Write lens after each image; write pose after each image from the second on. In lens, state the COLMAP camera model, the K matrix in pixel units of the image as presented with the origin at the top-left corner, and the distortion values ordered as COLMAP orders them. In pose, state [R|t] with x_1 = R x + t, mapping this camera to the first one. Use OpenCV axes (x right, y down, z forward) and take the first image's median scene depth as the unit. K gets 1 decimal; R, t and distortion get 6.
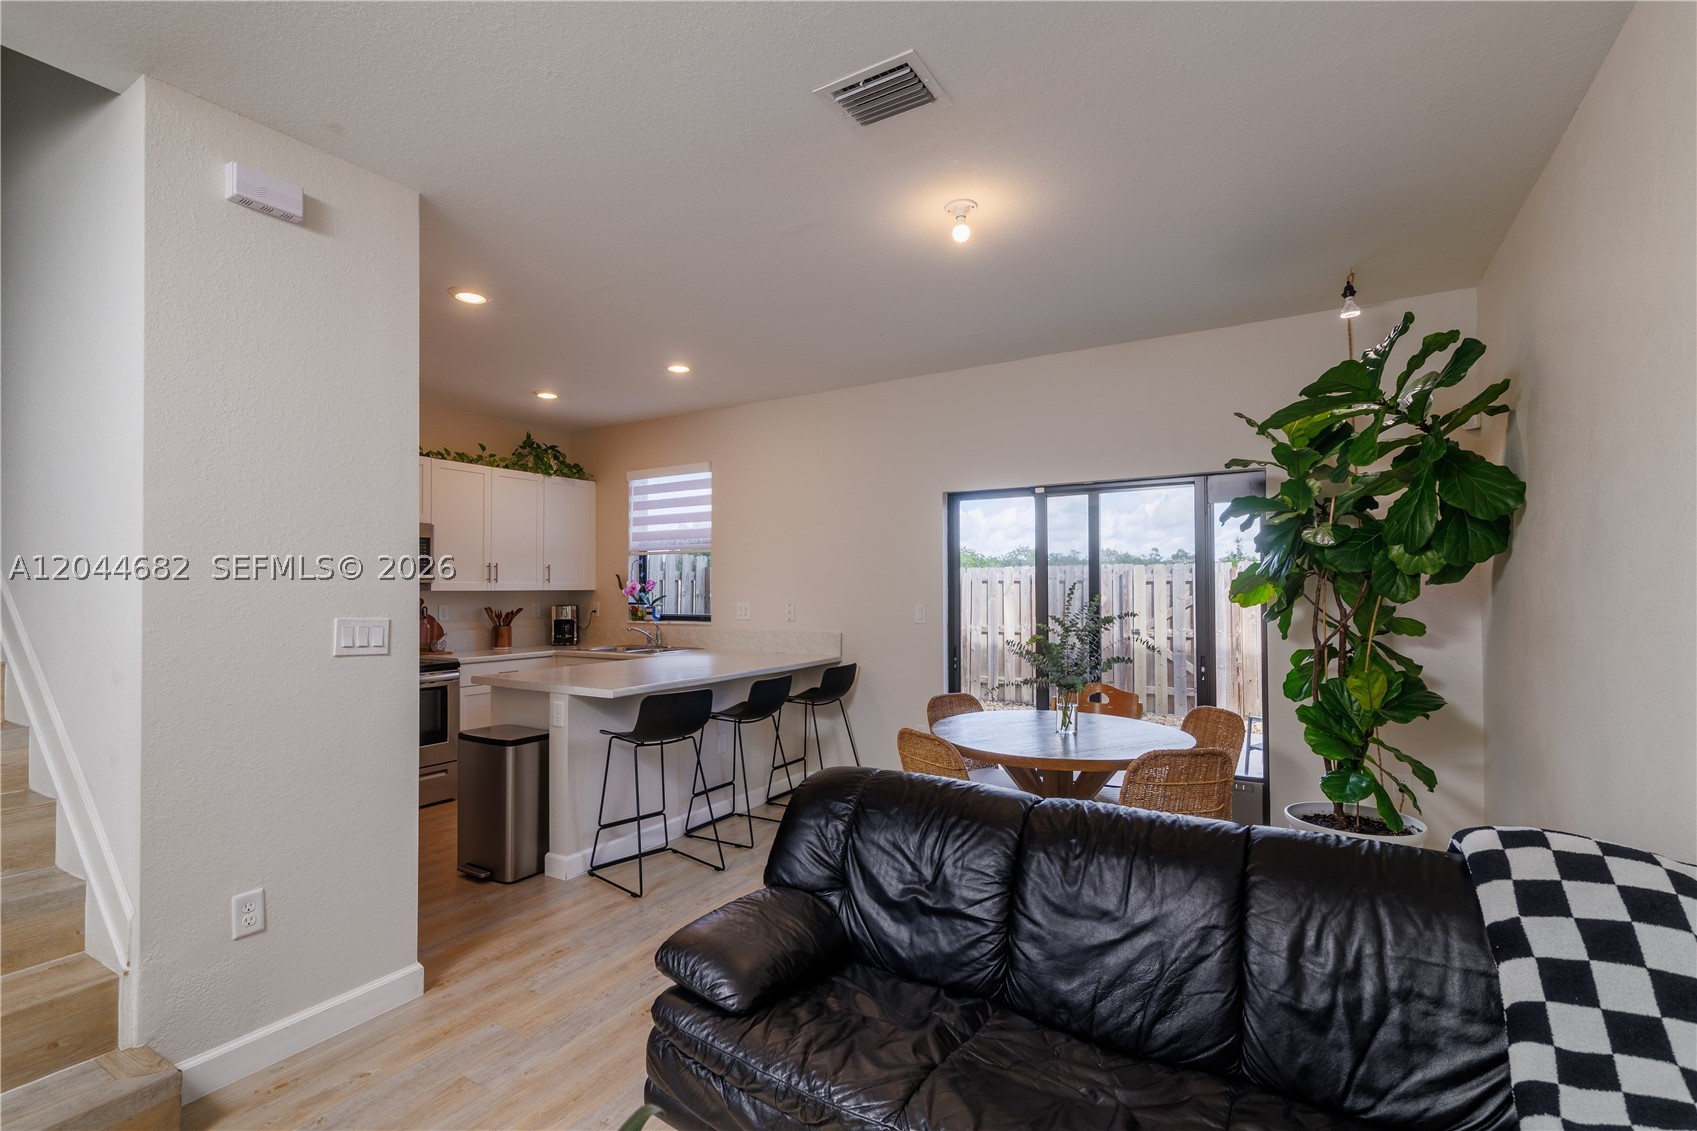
lens RADIAL K [[773.3, 0, 848.5], [0, 773.3, 565.5], [0, 0, 1]] dist [0.000615, 0.000021]
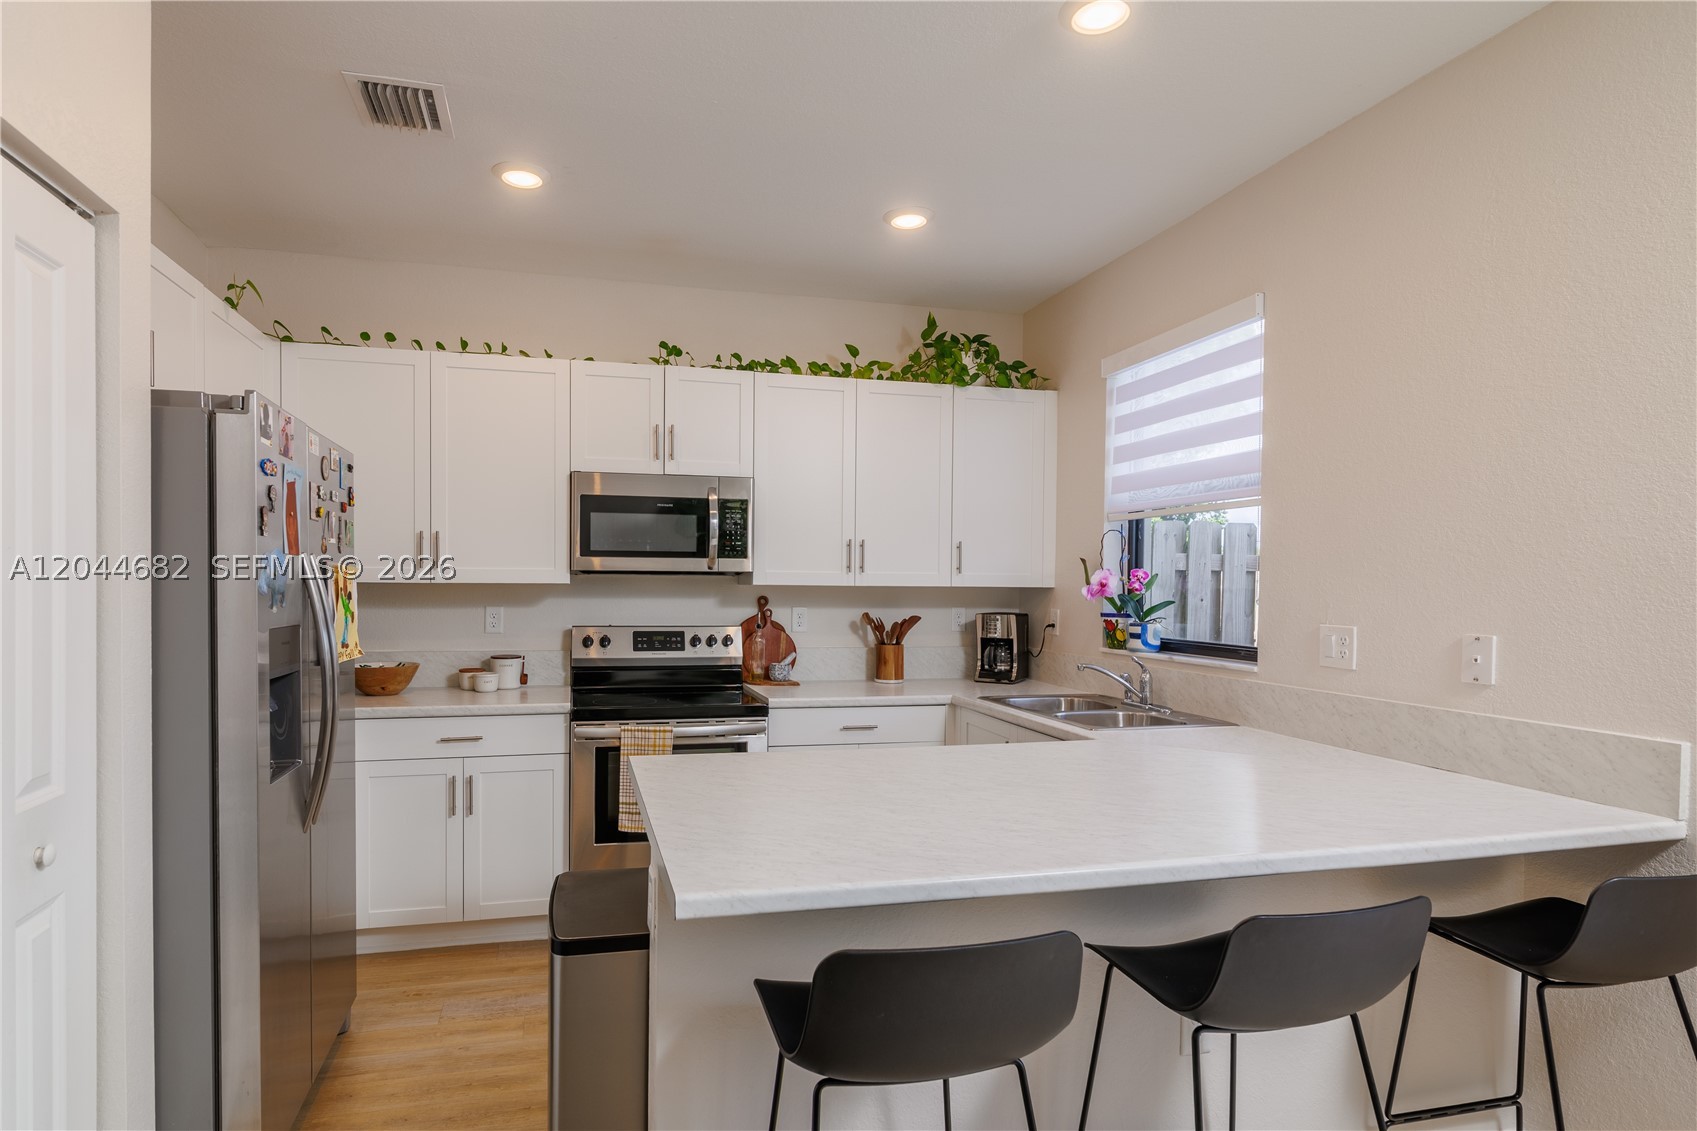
lens RADIAL K [[852.2, 0, 848.0], [0, 852.2, 592.7], [0, 0, 1]] dist [0.000143, -0.000022]
pose [[0.689306, 0.017407, -0.724261, 0.011659], [0.009293, 0.999417, 0.032864, 0.014641], [0.724410, -0.029384, 0.688743, 0.494758]]
